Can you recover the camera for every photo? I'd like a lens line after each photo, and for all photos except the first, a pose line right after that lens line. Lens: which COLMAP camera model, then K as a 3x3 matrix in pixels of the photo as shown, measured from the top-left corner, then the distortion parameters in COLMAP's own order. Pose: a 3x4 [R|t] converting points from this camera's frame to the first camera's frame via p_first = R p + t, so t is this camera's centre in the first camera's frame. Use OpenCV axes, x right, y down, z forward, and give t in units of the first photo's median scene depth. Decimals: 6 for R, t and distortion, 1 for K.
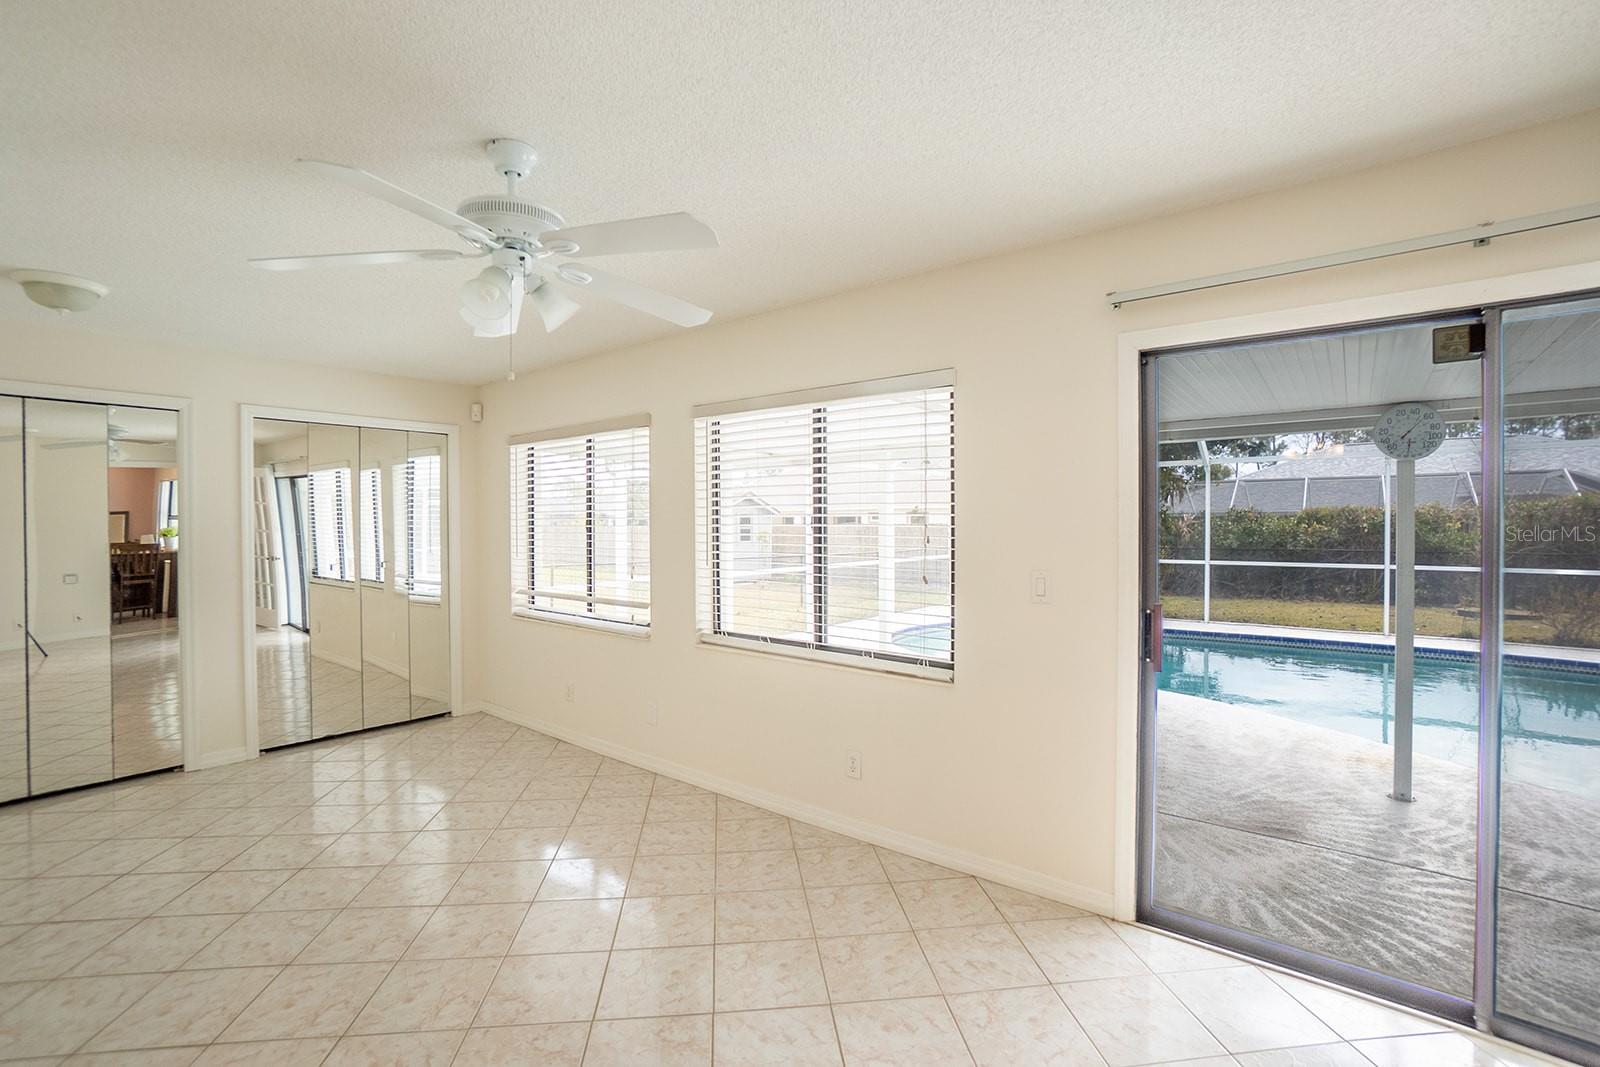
lens RADIAL K [[710.1, 0, 801.4], [0, 710.1, 535.2], [0, 0, 1]] dist [-0.042754, 0.014201]
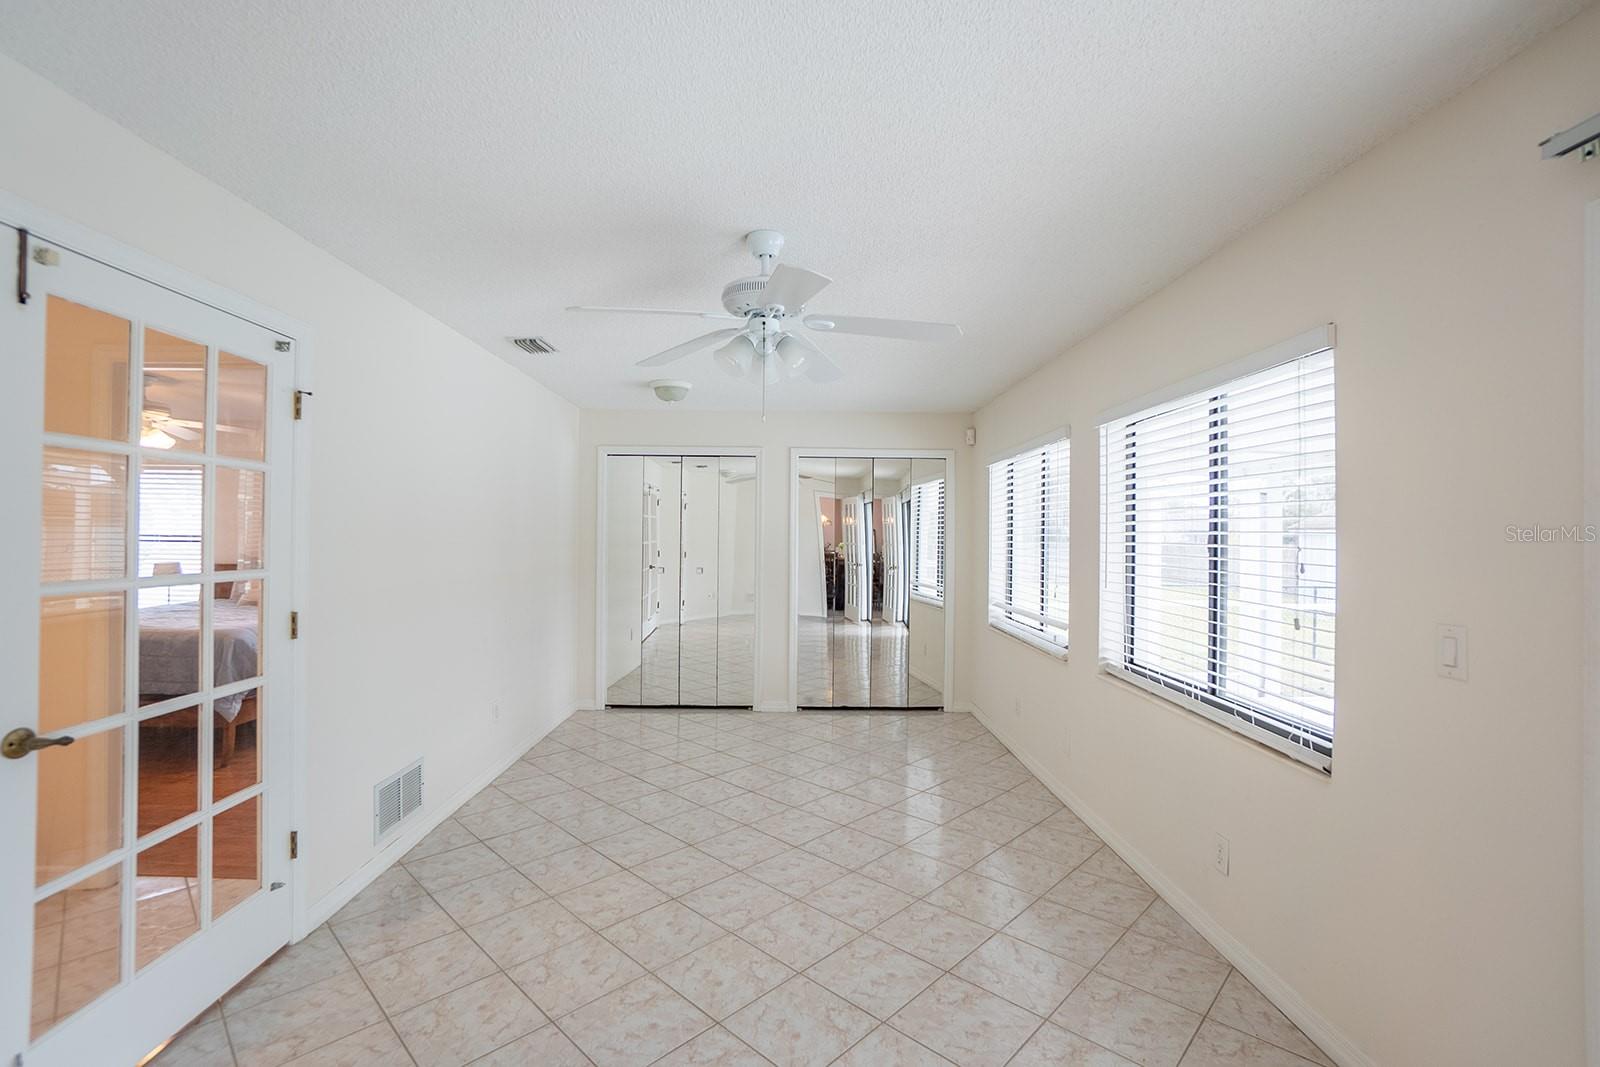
lens RADIAL K [[710.1, 0, 792.3], [0, 710.1, 532.4], [0, 0, 1]] dist [-0.042754, 0.014201]
pose [[0.654348, 0.006770, -0.756164, 0.285108], [-0.027891, 0.999496, -0.015187, -0.003019], [0.755679, 0.031028, 0.654206, 0.112411]]
